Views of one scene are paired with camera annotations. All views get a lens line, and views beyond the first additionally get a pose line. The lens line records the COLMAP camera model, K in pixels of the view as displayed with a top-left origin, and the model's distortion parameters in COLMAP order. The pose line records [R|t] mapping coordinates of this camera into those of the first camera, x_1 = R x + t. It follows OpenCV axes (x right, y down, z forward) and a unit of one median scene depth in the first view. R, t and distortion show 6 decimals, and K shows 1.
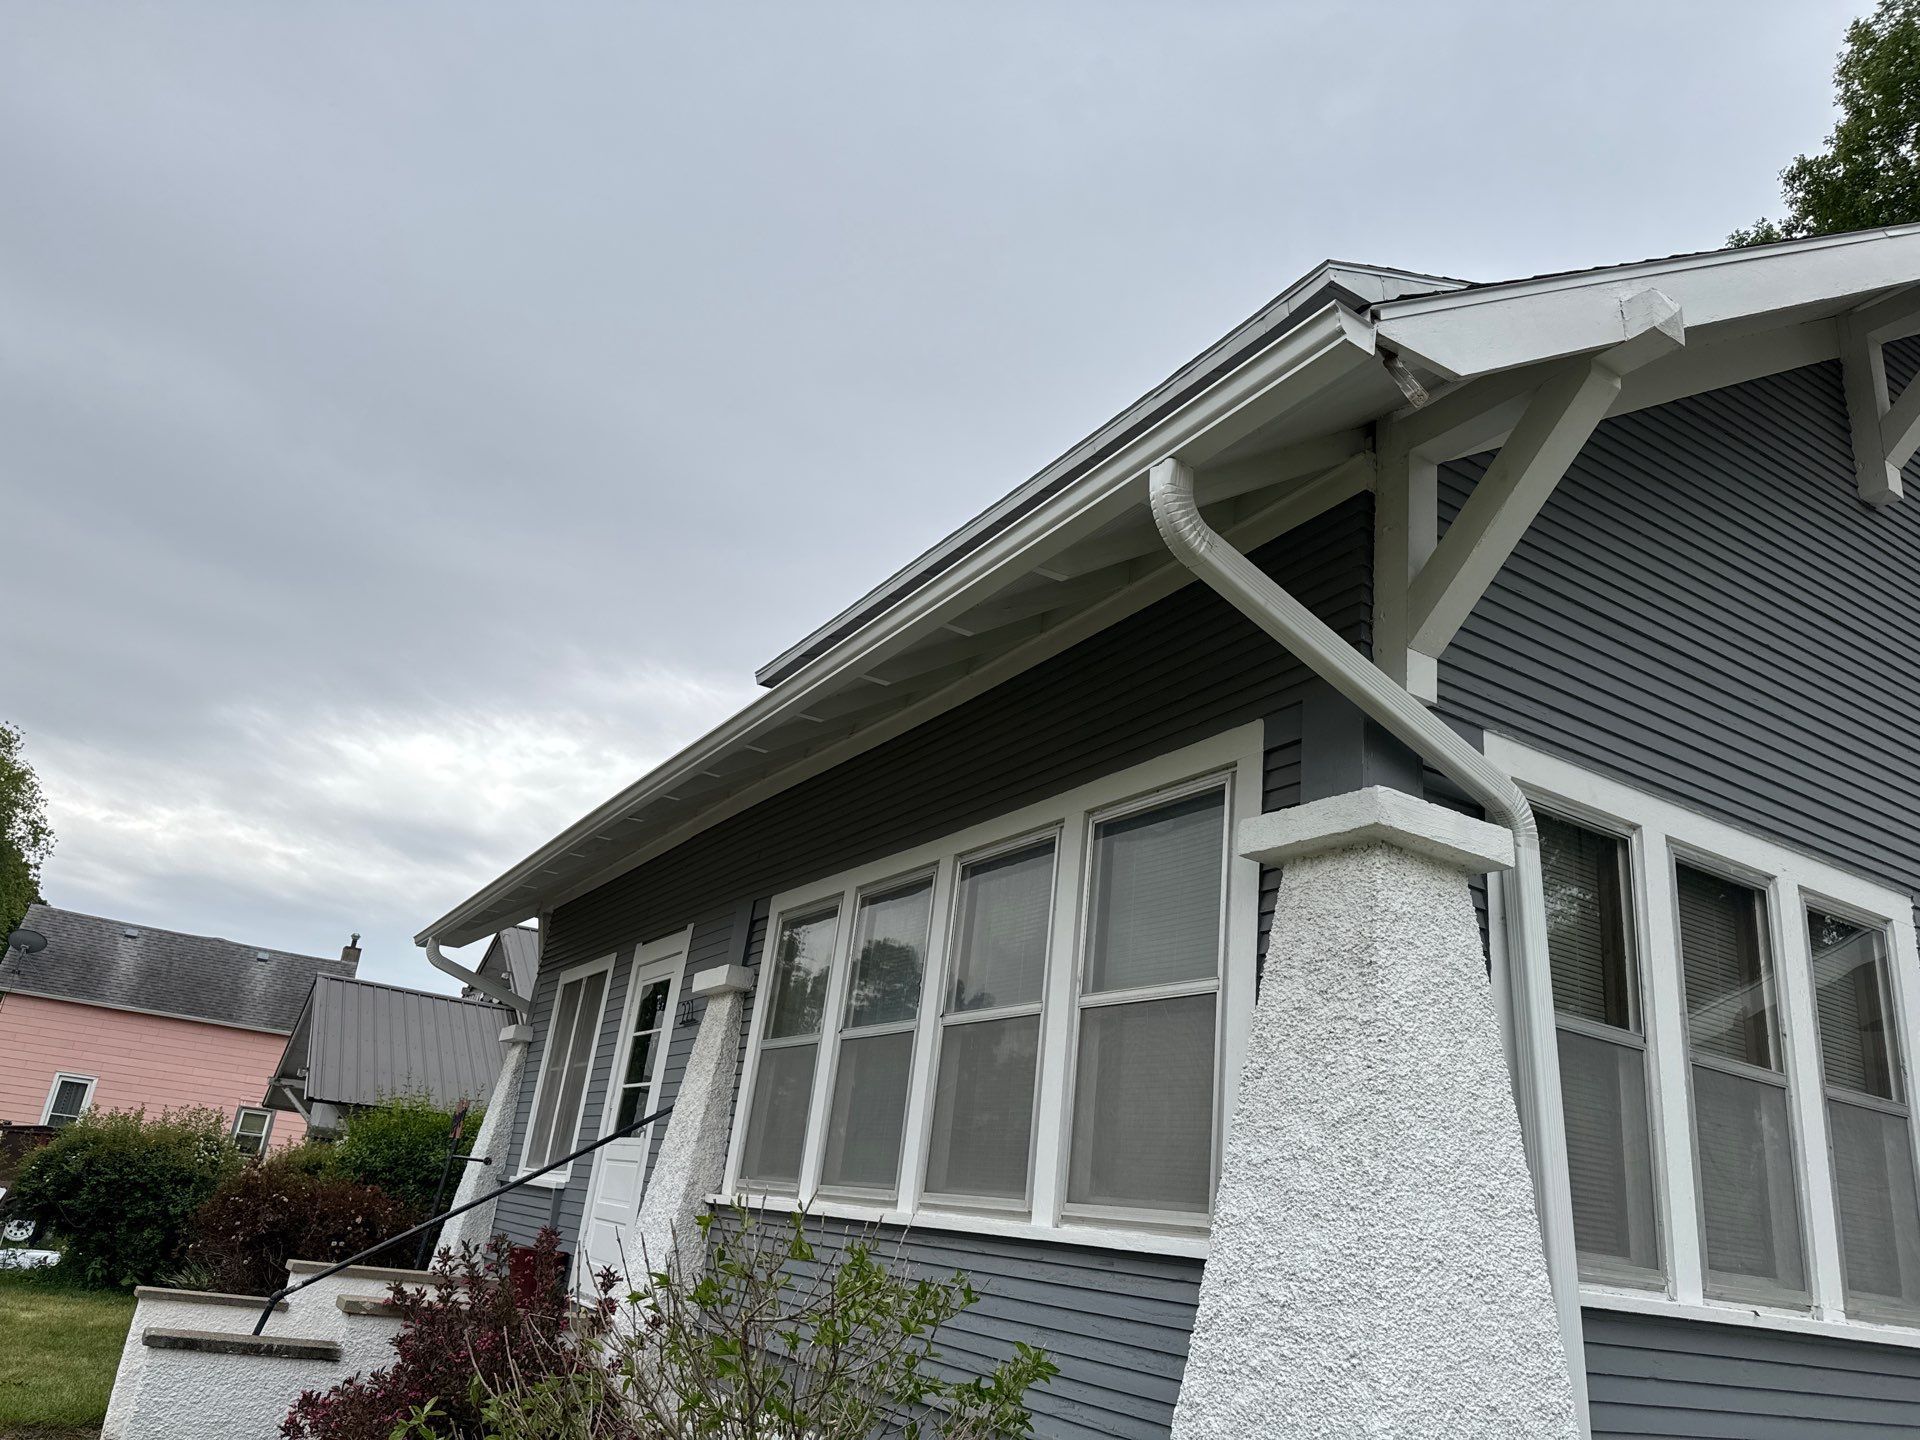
lens RADIAL K [[1360.4, 0, 953.5], [0, 1360.4, 749.1], [0, 0, 1]] dist [0.093271, -0.171411]
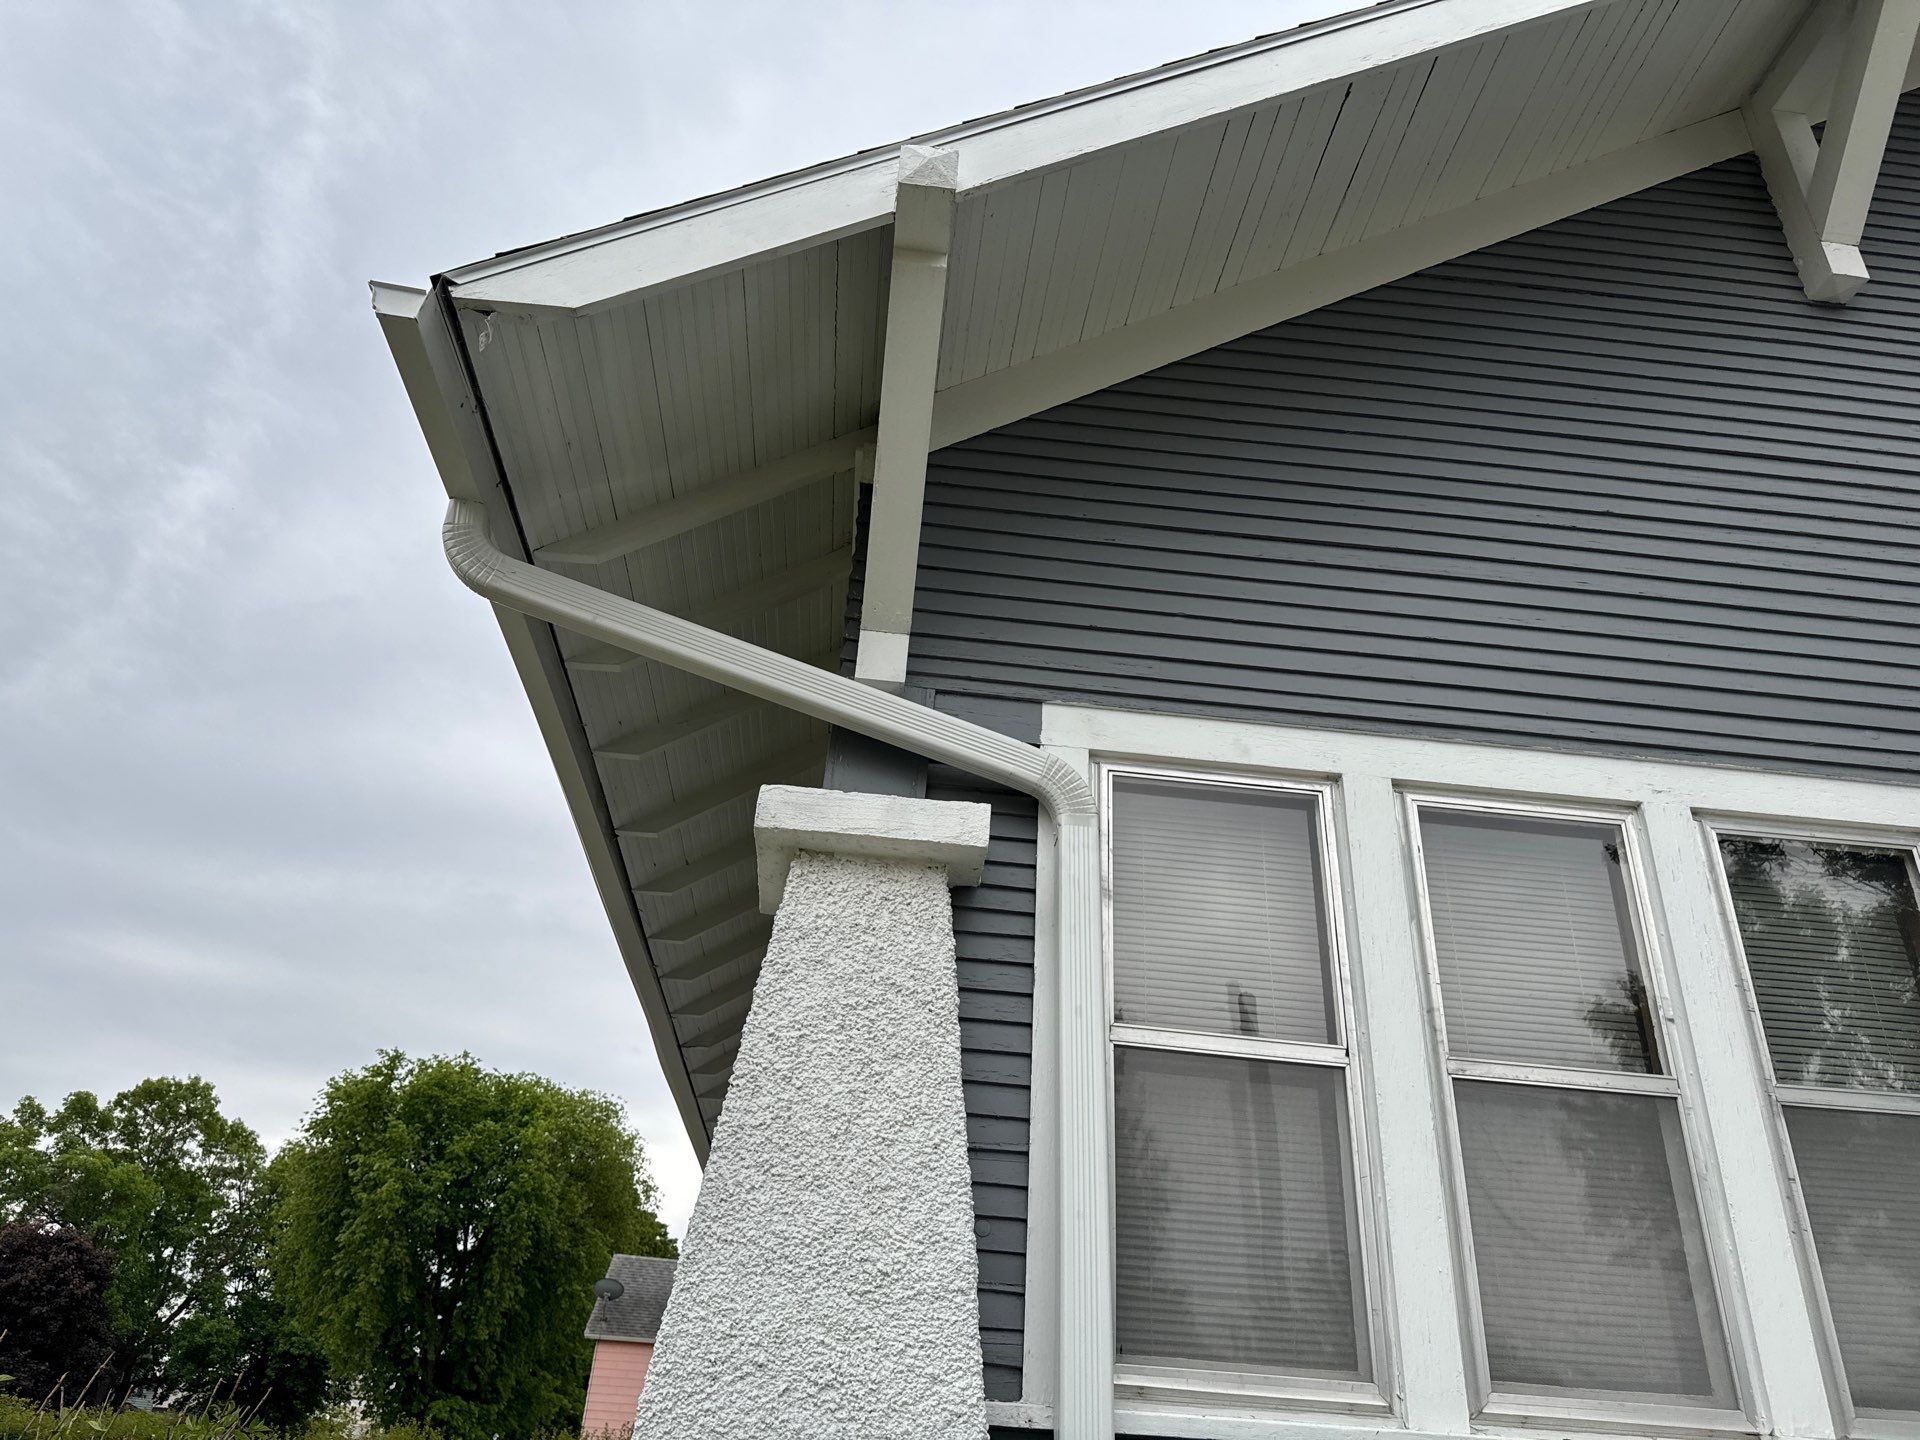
lens RADIAL K [[1360.4, 0, 953.5], [0, 1360.4, 749.1], [0, 0, 1]] dist [0.093271, -0.171411]
pose [[0.900410, -0.254968, -0.352496, 0.605941], [0.182345, 0.956833, -0.226321, 0.182905], [0.394984, 0.139506, 0.908034, 0.240455]]
